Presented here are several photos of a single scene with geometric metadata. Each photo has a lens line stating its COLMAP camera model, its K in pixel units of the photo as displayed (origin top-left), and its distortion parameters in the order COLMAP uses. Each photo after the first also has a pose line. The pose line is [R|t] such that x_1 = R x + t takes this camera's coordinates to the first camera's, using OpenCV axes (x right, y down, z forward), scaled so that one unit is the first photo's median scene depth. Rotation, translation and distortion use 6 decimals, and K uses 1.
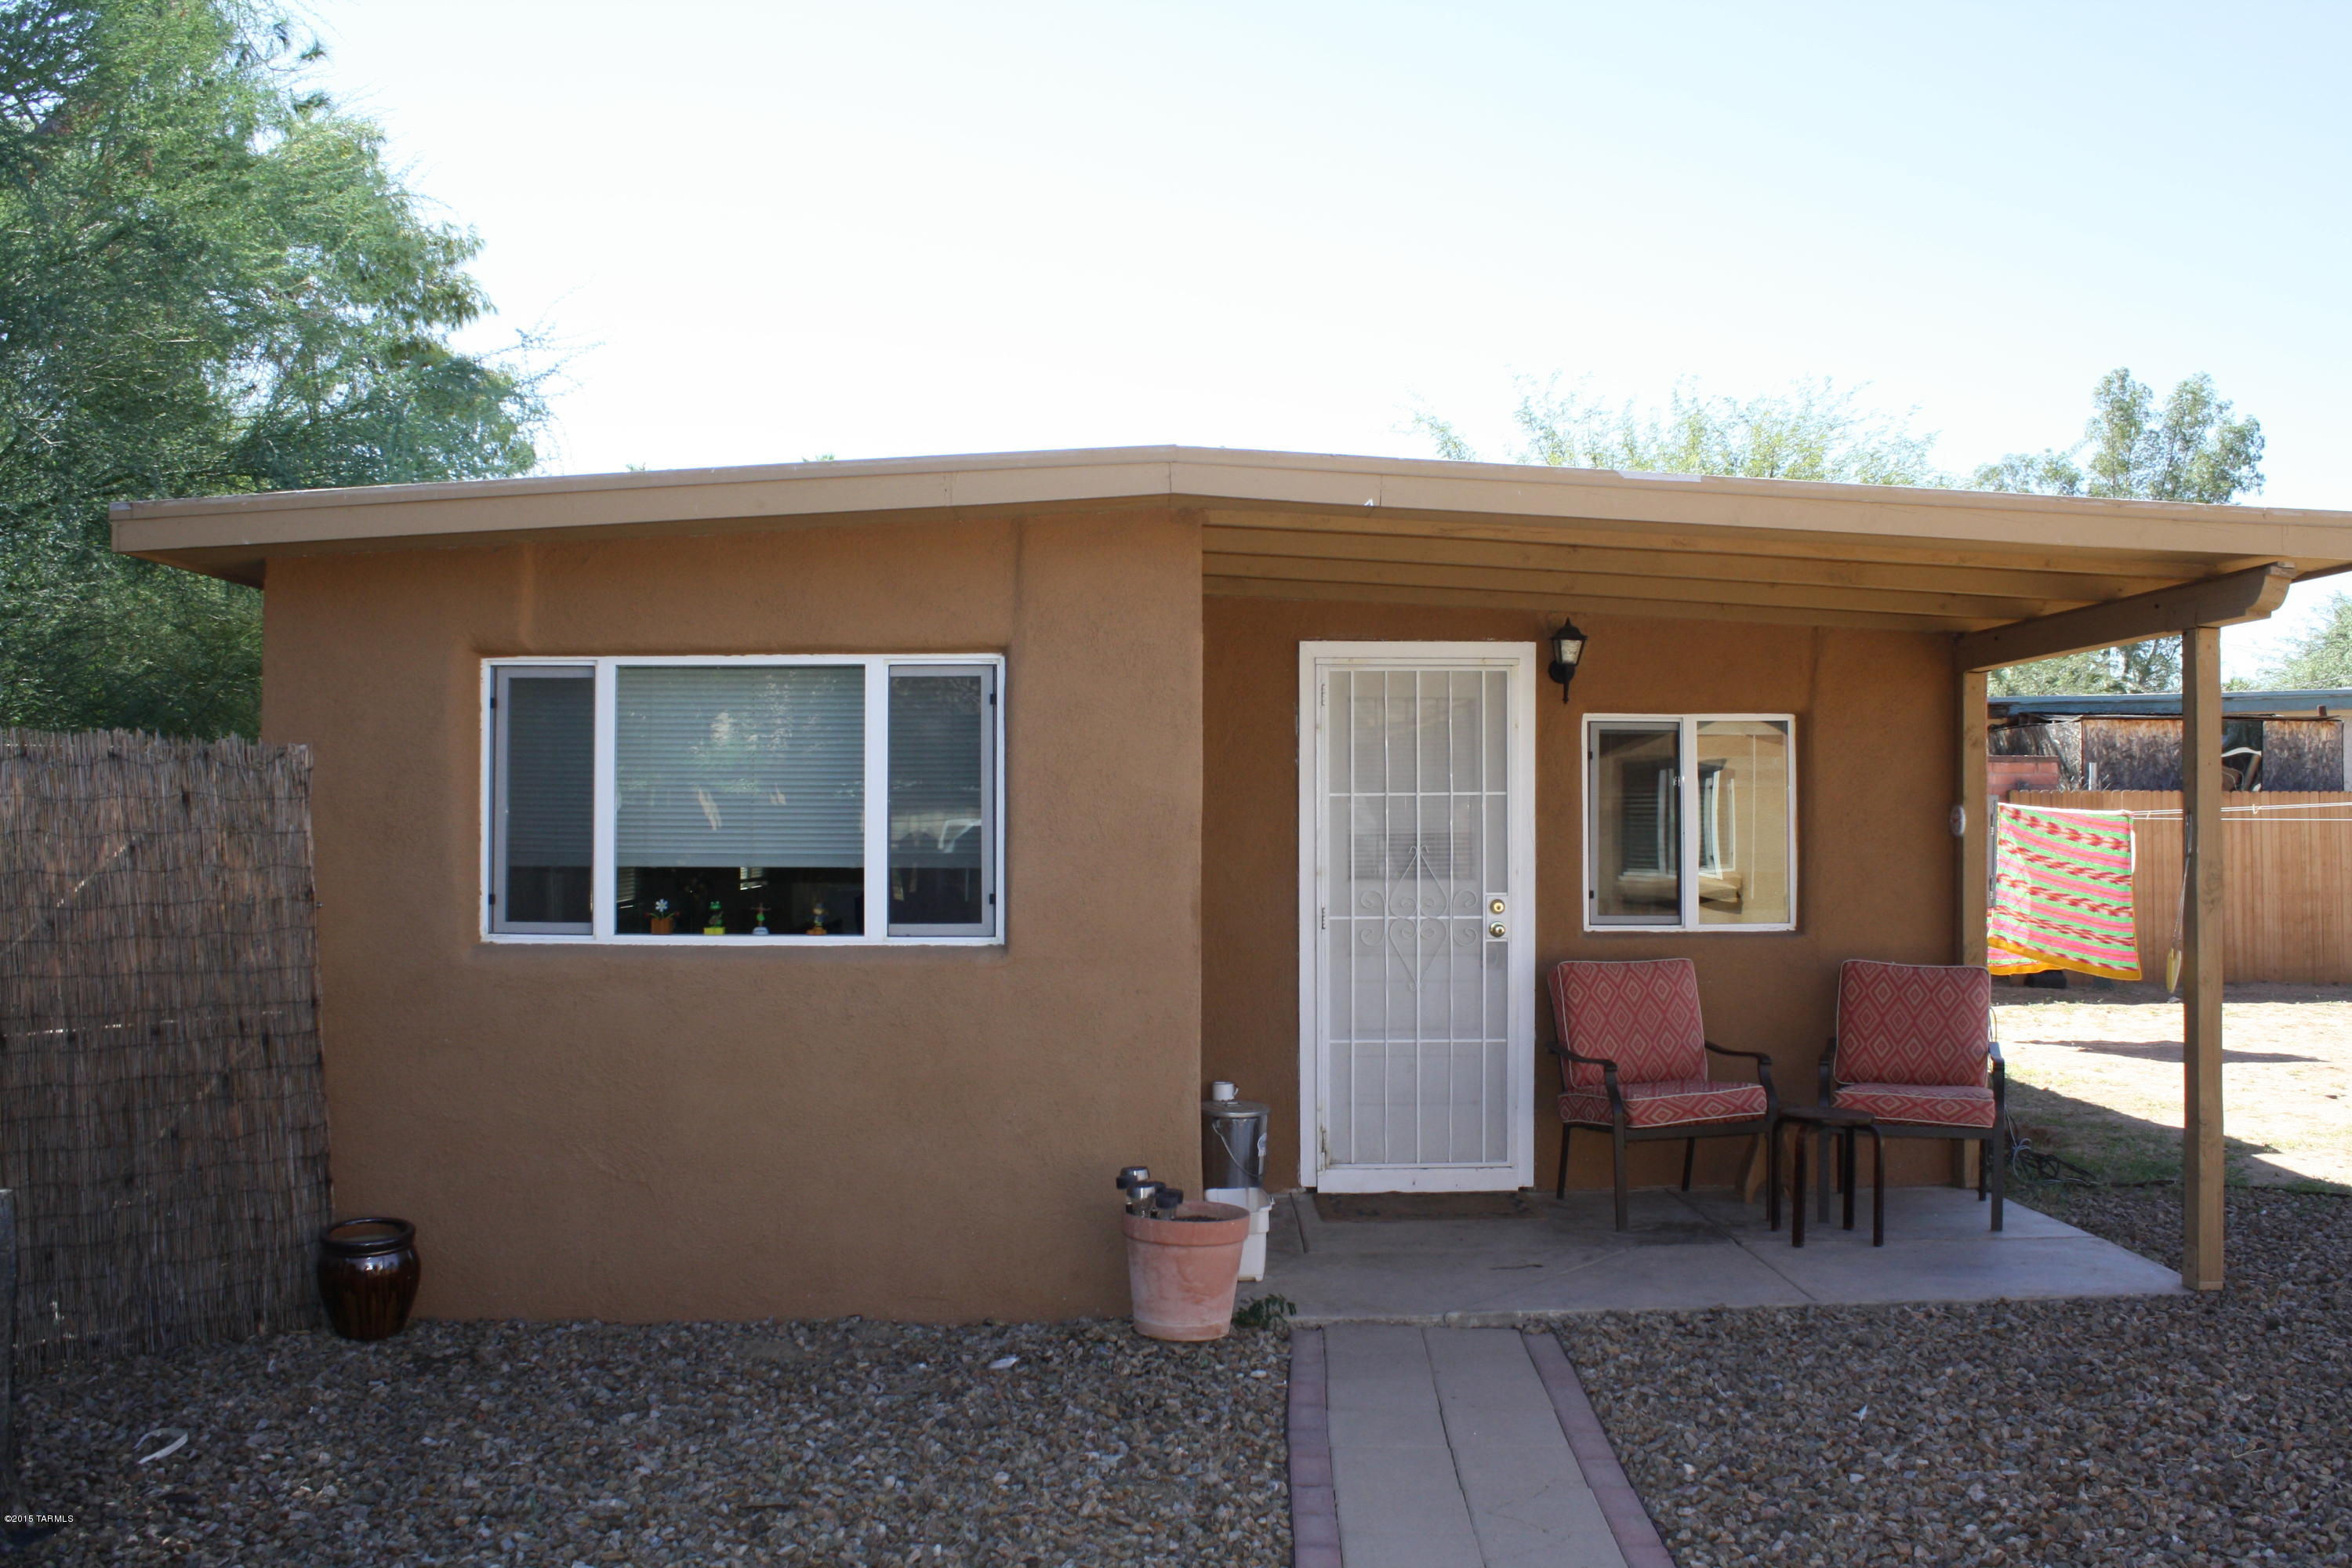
lens RADIAL K [[2047.8, 0, 1176.0], [0, 2047.8, 784.0], [0, 0, 1]] dist [-0.161708, 0.150718]
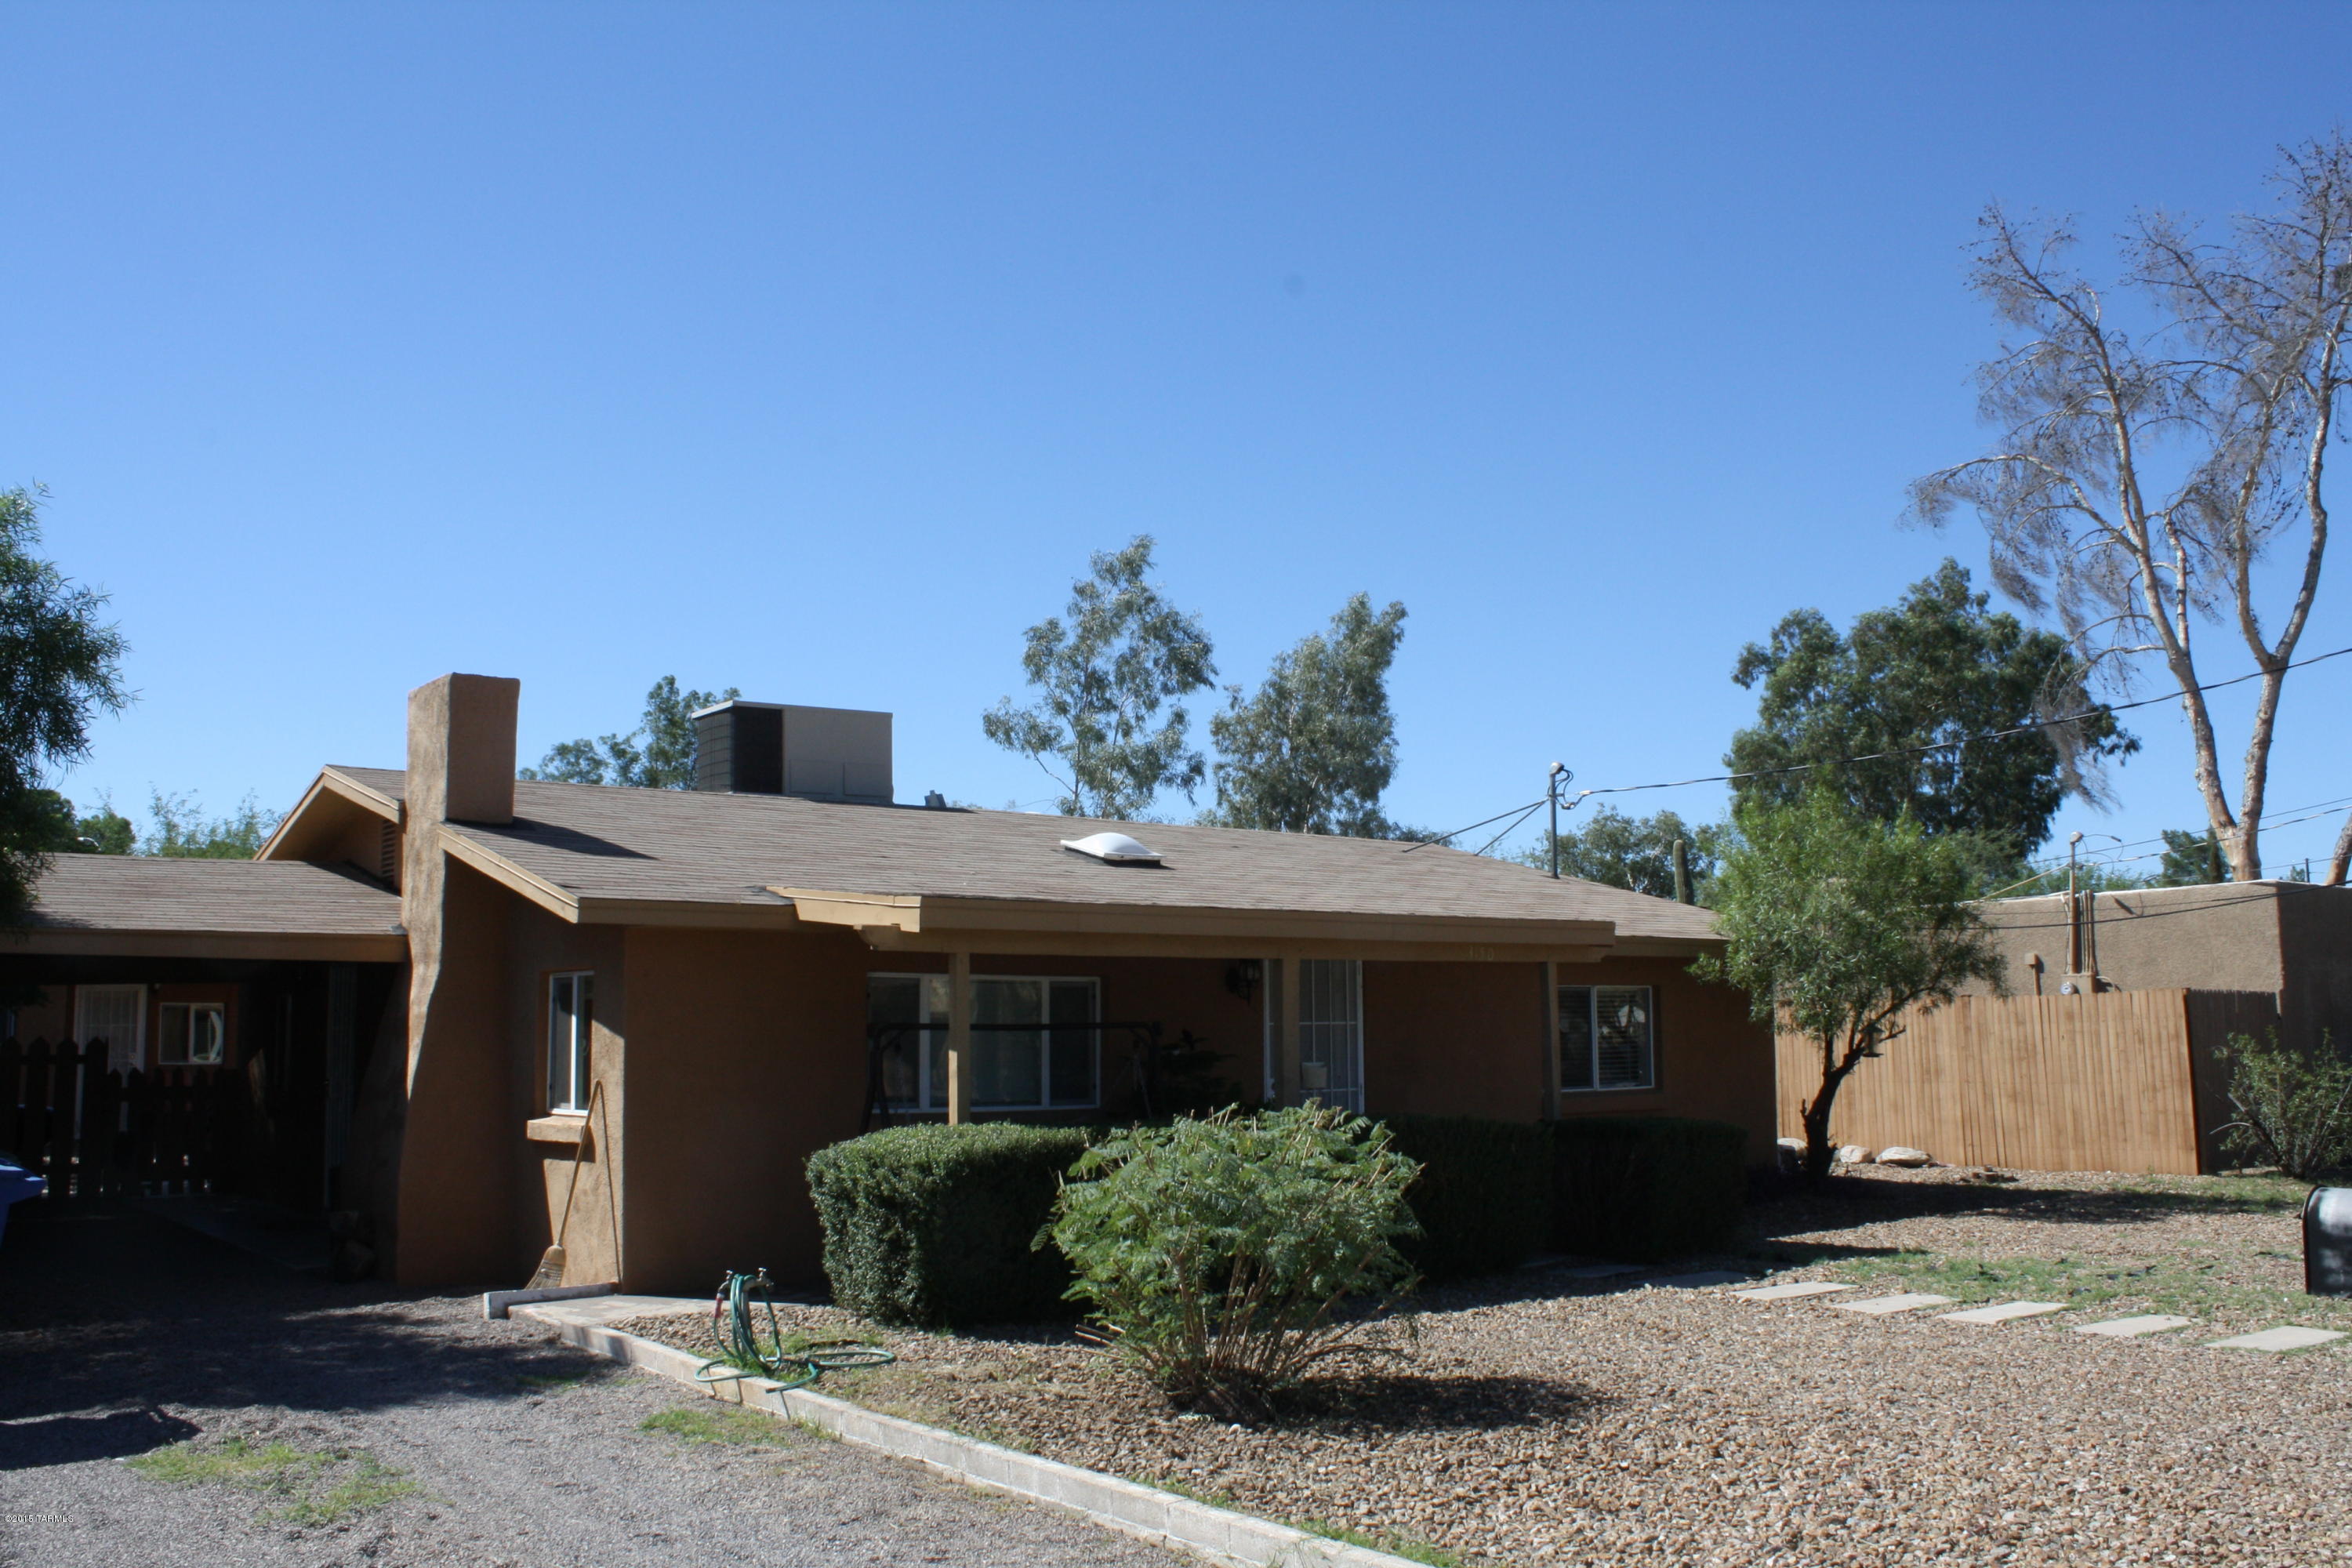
lens RADIAL K [[2047.8, 0, 1176.0], [0, 2047.8, 784.0], [0, 0, 1]] dist [-0.161708, 0.150718]
pose [[0.797817, 0.065568, 0.599323, -0.245542], [-0.001189, 0.994238, -0.107191, -0.022662], [-0.602898, 0.084806, 0.793298, -1.447780]]
